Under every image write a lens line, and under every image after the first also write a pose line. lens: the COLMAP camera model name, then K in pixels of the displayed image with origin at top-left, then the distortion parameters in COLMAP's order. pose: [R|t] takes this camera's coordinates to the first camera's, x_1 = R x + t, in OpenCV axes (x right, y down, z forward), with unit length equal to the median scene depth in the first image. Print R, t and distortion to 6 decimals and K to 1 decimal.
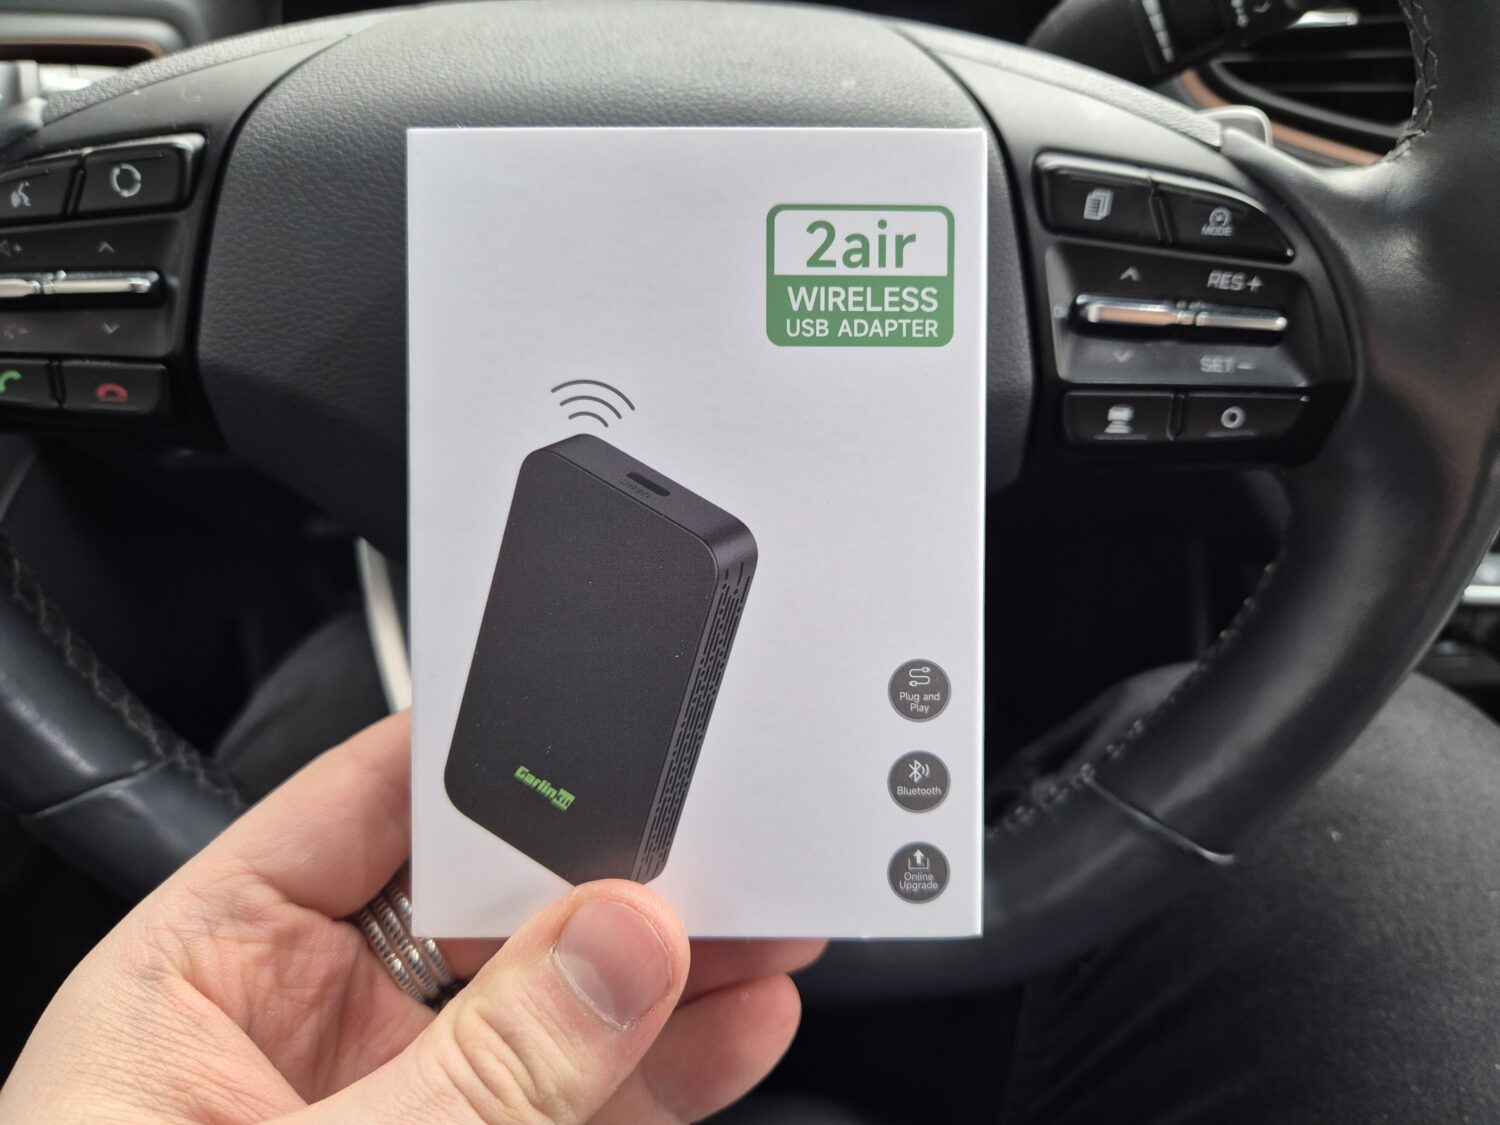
lens RADIAL K [[978.8, 0, 750.0], [0, 978.8, 562.5], [0, 0, 1]] dist [-0.020080, -0.002615]
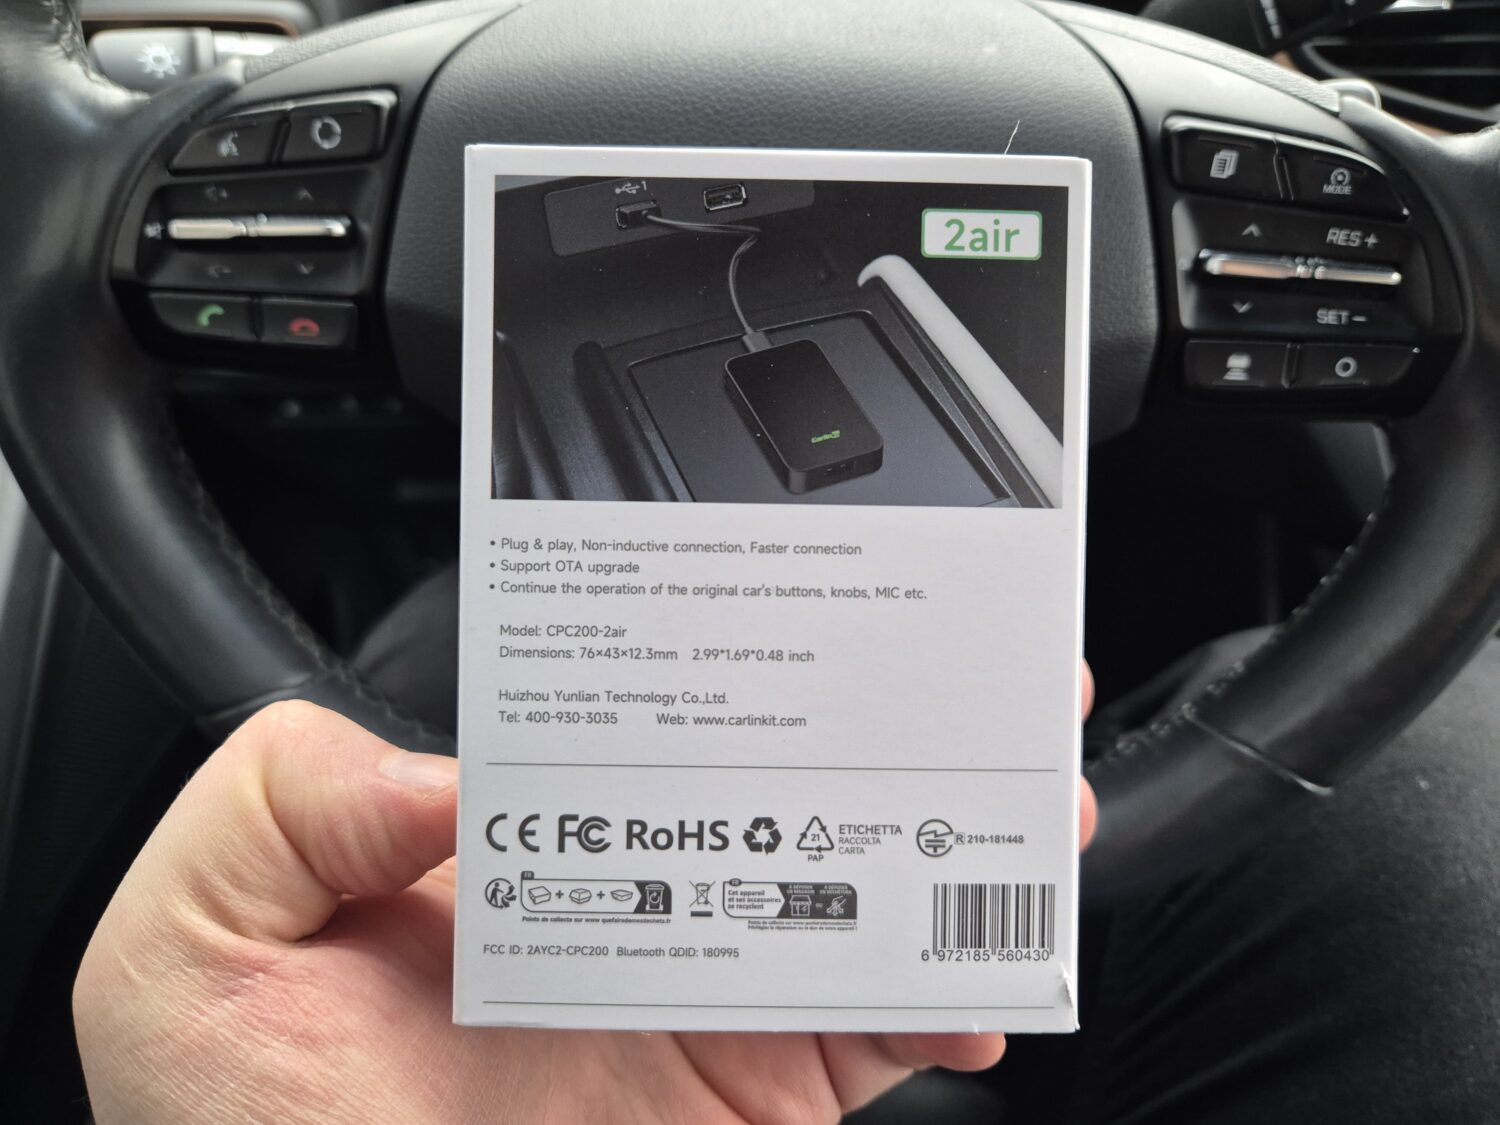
lens RADIAL K [[978.8, 0, 750.0], [0, 978.8, 562.5], [0, 0, 1]] dist [-0.020080, -0.002615]
pose [[0.998977, 0.023318, -0.038745, -0.107517], [-0.023236, 0.999727, 0.002566, 0.076629], [0.038794, -0.001663, 0.999246, -0.082517]]
